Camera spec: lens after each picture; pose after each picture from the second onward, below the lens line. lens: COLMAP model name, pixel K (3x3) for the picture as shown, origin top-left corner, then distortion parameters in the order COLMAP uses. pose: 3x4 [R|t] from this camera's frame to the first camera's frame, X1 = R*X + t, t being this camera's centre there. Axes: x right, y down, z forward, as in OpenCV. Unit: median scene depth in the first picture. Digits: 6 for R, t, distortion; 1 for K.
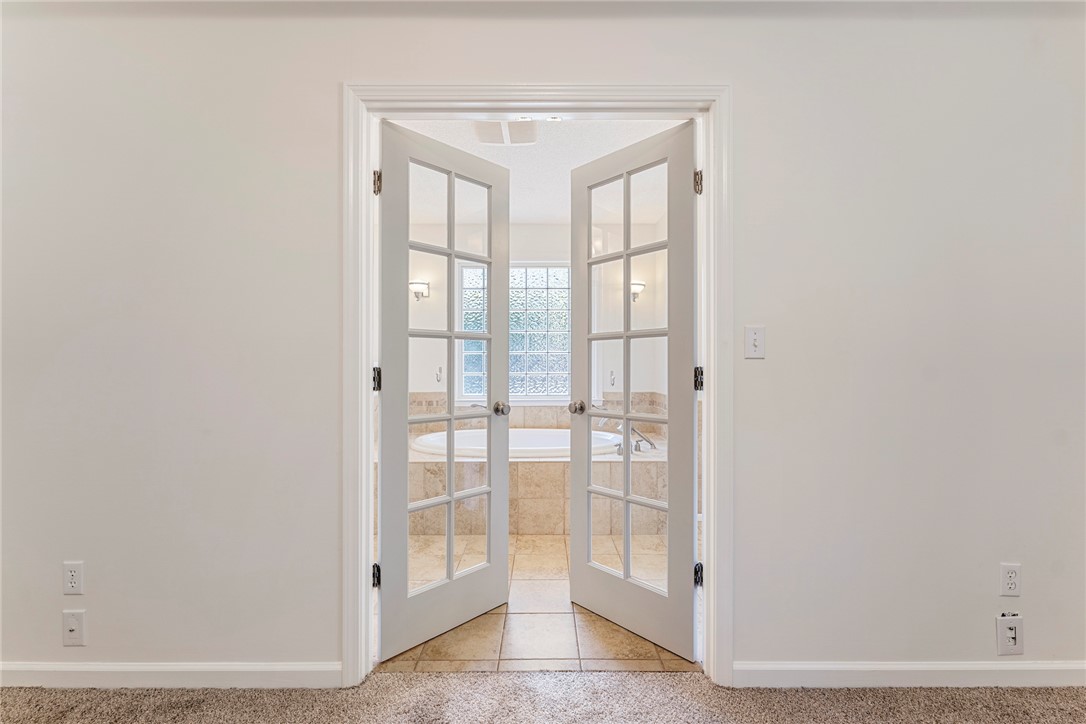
lens RADIAL K [[436.3, 0, 543.8], [0, 436.3, 367.0], [0, 0, 1]] dist [0.001059, 0.000067]
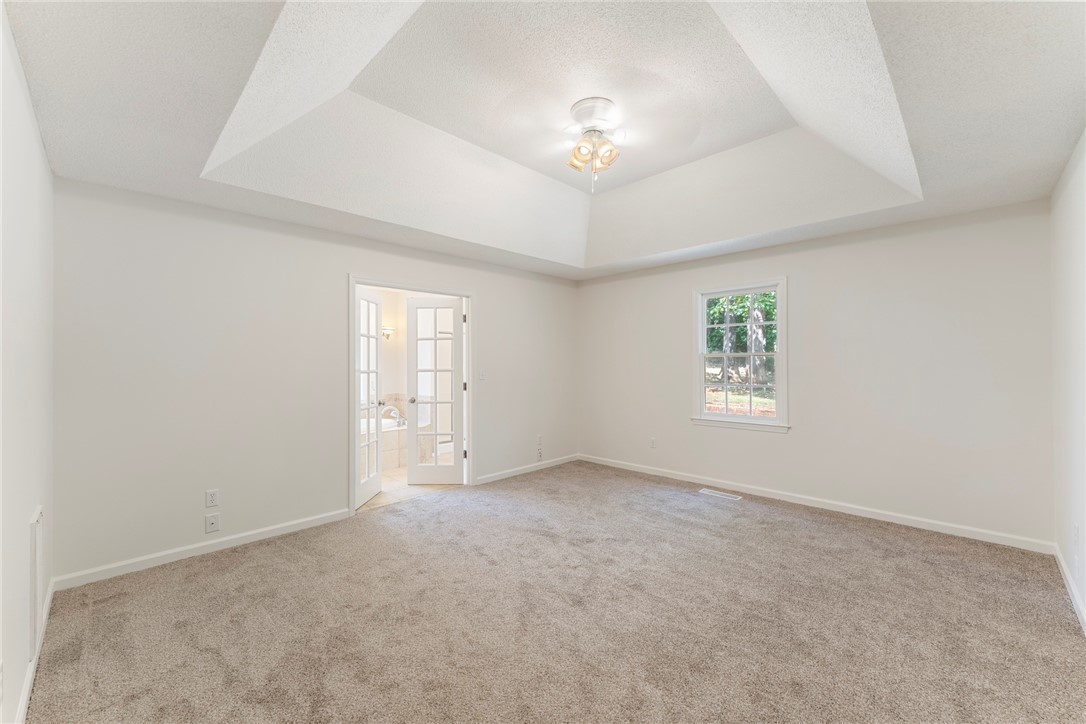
lens RADIAL K [[436.3, 0, 541.0], [0, 436.3, 363.2], [0, 0, 1]] dist [0.001059, 0.000067]
pose [[0.698953, -0.000818, 0.715167, -1.206991], [0.006983, 0.999959, -0.005682, -0.096209], [-0.715133, 0.008966, 0.698930, -1.235063]]
